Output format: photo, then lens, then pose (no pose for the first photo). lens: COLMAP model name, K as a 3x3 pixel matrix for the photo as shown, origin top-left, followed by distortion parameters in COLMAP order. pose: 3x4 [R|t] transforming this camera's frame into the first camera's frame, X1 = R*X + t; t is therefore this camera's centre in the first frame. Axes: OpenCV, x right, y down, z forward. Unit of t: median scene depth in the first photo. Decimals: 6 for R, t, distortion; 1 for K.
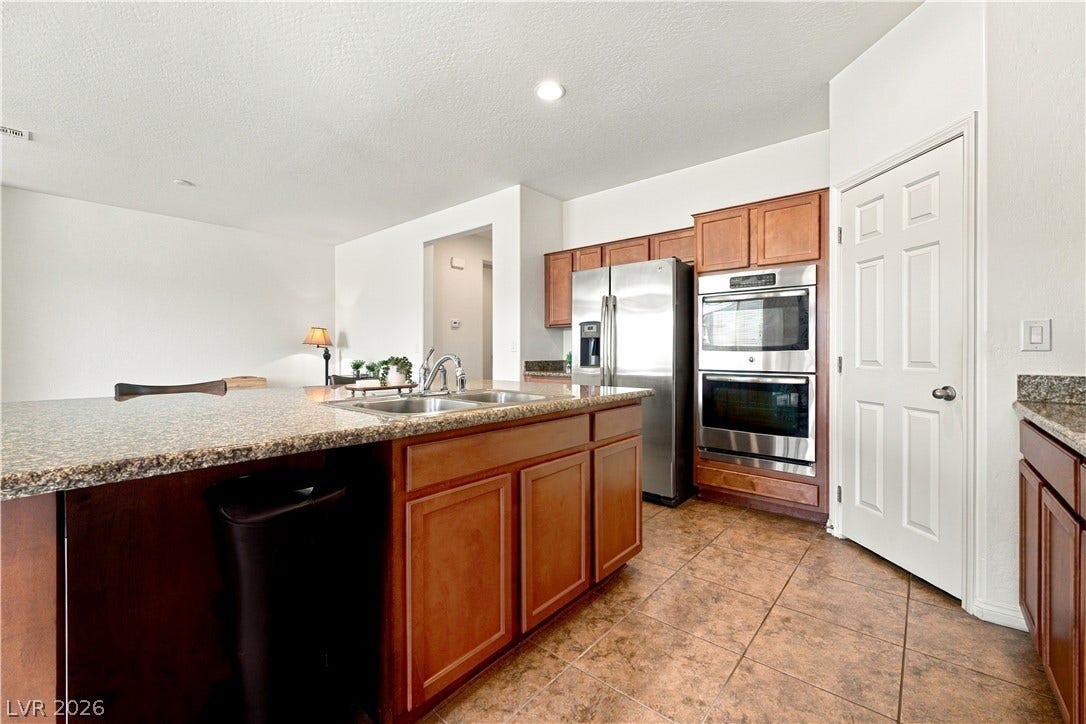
lens RADIAL K [[445.1, 0, 545.0], [0, 445.1, 354.5], [0, 0, 1]] dist [0.000642, -0.000045]
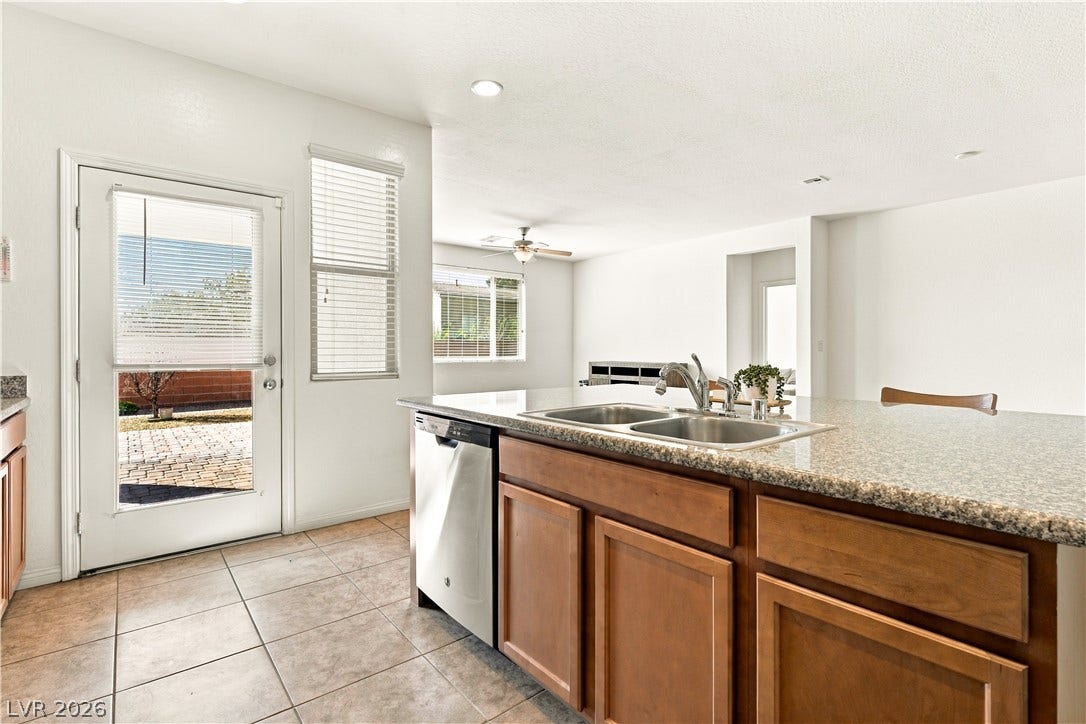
lens RADIAL K [[513.7, 0, 543.0], [0, 513.7, 362.0], [0, 0, 1]] dist [0.000757, 0.000077]
pose [[-0.181128, 0.007179, -0.983433, 0.444535], [-0.002306, 0.999968, 0.007724, -0.001233], [0.983457, 0.003667, -0.181105, 0.595704]]
